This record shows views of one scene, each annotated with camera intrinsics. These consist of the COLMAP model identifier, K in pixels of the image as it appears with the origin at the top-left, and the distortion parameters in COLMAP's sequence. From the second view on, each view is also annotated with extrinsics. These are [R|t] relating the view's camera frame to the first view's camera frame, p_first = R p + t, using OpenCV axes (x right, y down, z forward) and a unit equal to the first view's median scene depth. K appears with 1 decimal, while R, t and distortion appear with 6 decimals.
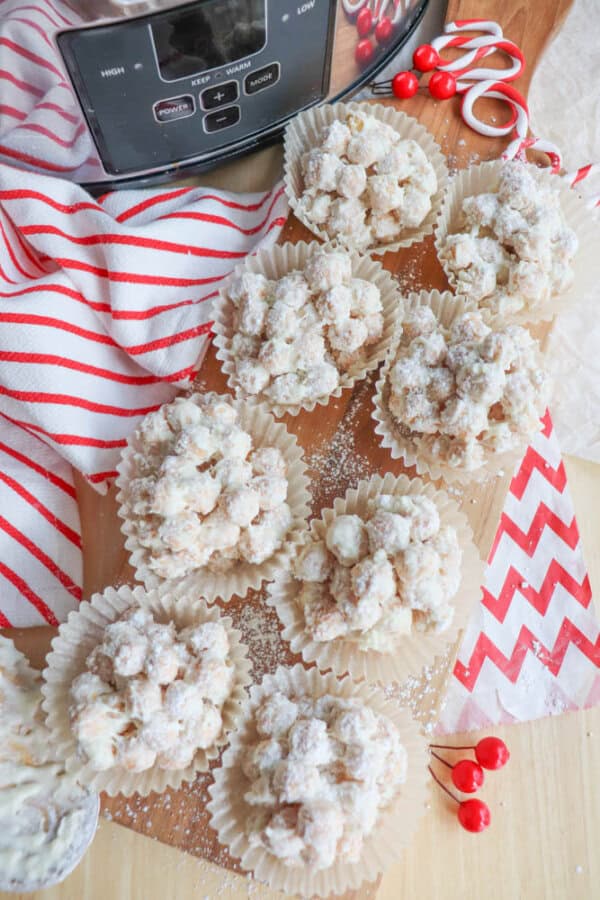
lens RADIAL K [[738.2, 0, 300.0], [0, 738.2, 450.0], [0, 0, 1]] dist [-0.200255, 0.154703]
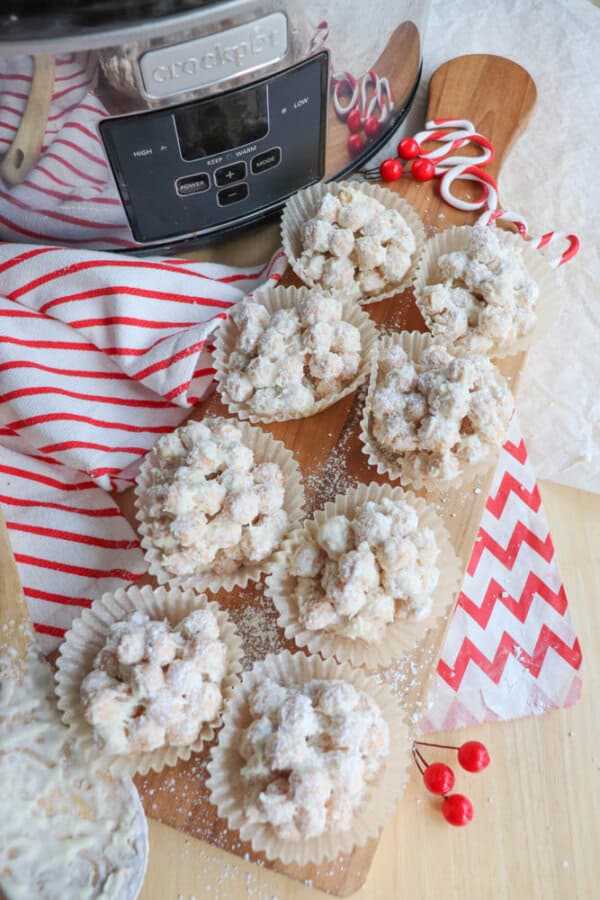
lens RADIAL K [[738.2, 0, 300.0], [0, 738.2, 450.0], [0, 0, 1]] dist [-0.200255, 0.154703]
pose [[0.999444, -0.004561, -0.033017, 0.043390], [-0.000556, 0.988175, -0.153326, 0.151262], [0.033326, 0.153259, 0.987624, -0.131658]]
